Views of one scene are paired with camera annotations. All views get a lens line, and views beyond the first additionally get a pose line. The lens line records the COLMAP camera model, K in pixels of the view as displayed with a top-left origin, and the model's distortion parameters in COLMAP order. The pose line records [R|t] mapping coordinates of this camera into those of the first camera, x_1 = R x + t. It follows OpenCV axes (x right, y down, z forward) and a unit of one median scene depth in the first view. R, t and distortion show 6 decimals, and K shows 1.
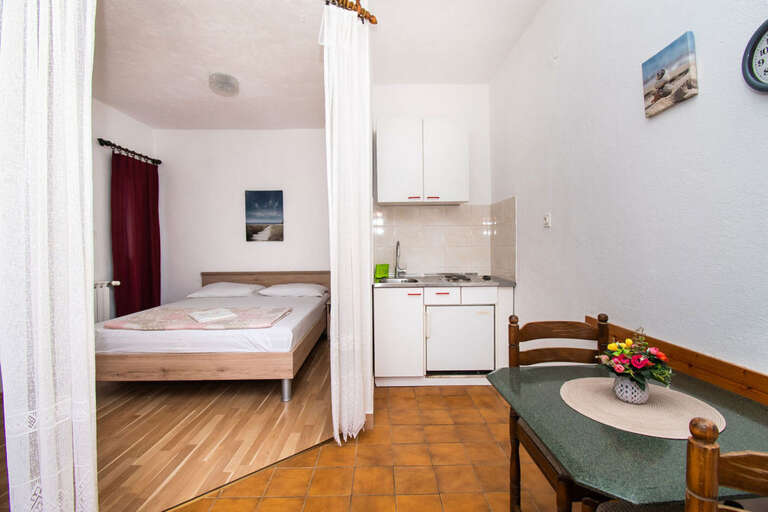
lens RADIAL K [[341.9, 0, 382.1], [0, 341.9, 252.2], [0, 0, 1]] dist [-0.016882, -0.006002]
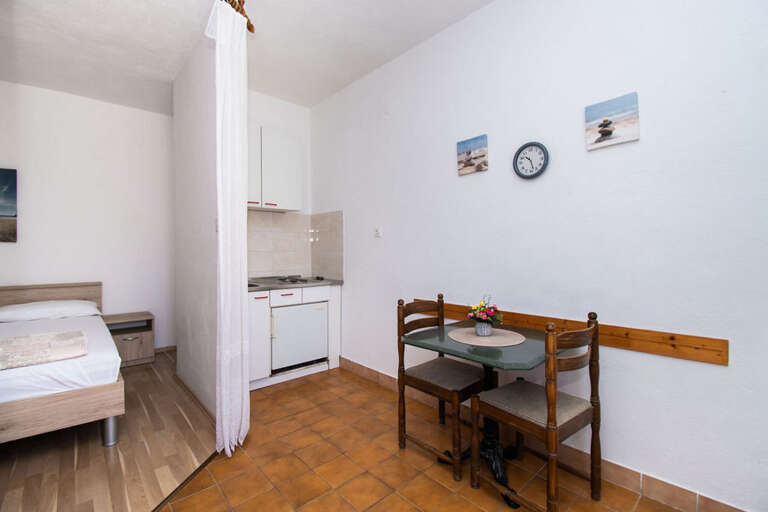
lens RADIAL K [[341.9, 0, 385.3], [0, 341.9, 252.1], [0, 0, 1]] dist [-0.016882, -0.006002]
pose [[0.745330, 0.004165, 0.666683, -0.406044], [0.006830, 0.999880, -0.013883, 0.004562], [-0.666661, 0.014901, 0.745212, -0.016130]]
